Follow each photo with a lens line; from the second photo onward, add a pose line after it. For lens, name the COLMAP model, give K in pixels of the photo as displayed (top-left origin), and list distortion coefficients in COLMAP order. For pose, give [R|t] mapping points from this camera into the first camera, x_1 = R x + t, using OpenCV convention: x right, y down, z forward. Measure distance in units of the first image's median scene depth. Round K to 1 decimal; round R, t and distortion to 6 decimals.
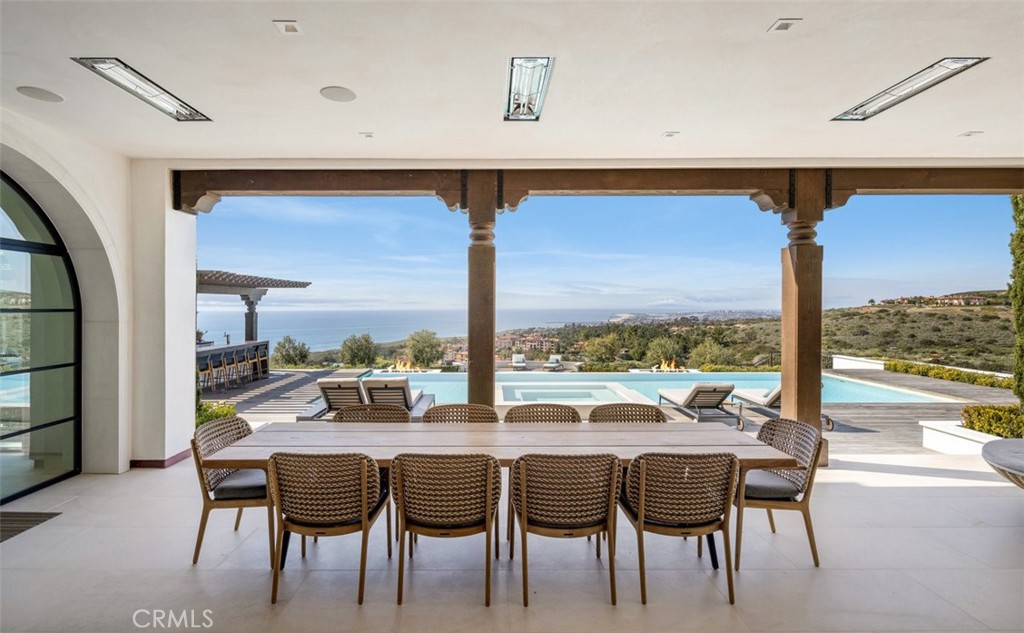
lens RADIAL K [[505.9, 0, 496.3], [0, 505.9, 311.5], [0, 0, 1]] dist [-0.000889, -0.000007]
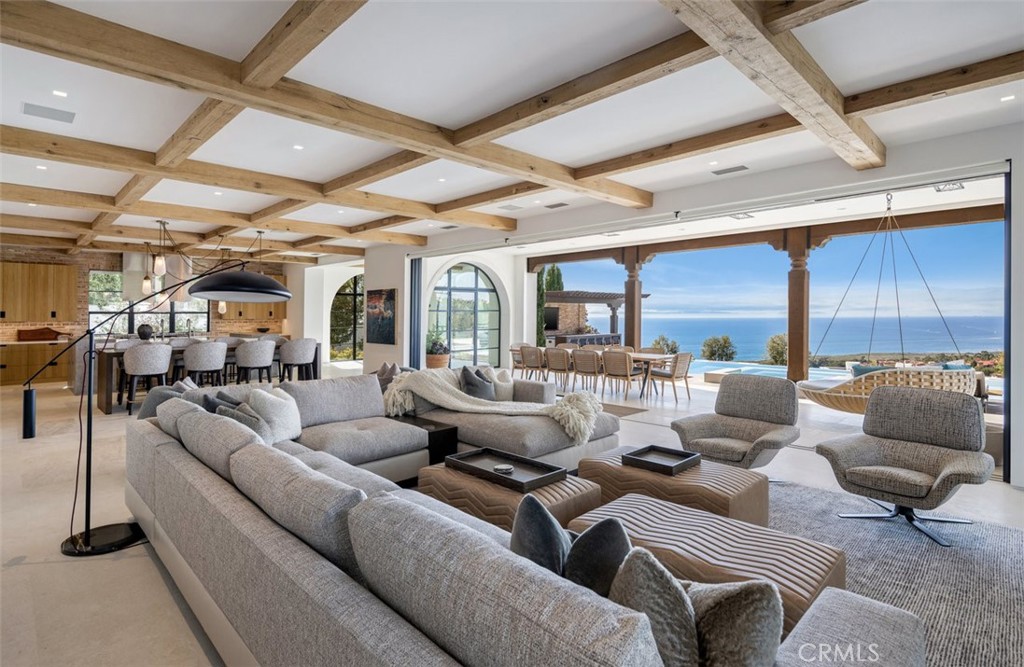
lens RADIAL K [[506.2, 0, 512.0], [0, 506.2, 333.5], [0, 0, 1]] dist [0.031099, 0.000358]
pose [[0.705017, 0.023484, -0.708802, 1.164556], [-0.004070, 0.999569, 0.029068, 0.039606], [0.709179, -0.017609, 0.704808, -0.912449]]
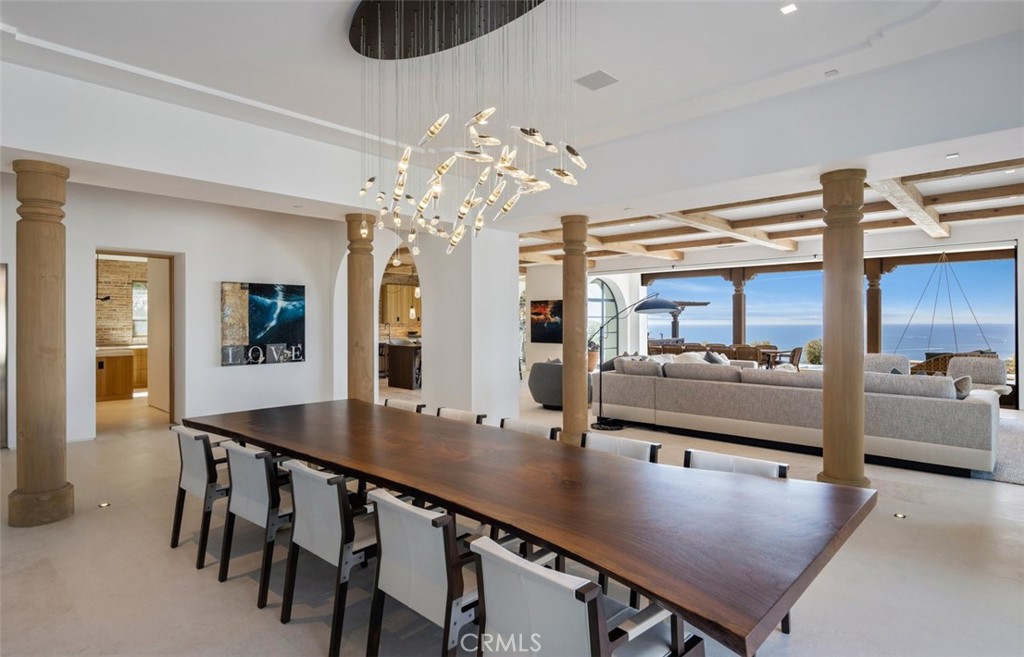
lens RADIAL K [[549.3, 0, 512.0], [0, 549.3, 328.5], [0, 0, 1]] dist [-0.003896, -0.001703]
pose [[0.715787, 0.010211, -0.698244, 1.193572], [-0.007000, 0.999948, 0.007446, 0.048324], [0.698283, -0.000442, 0.715821, -2.038045]]
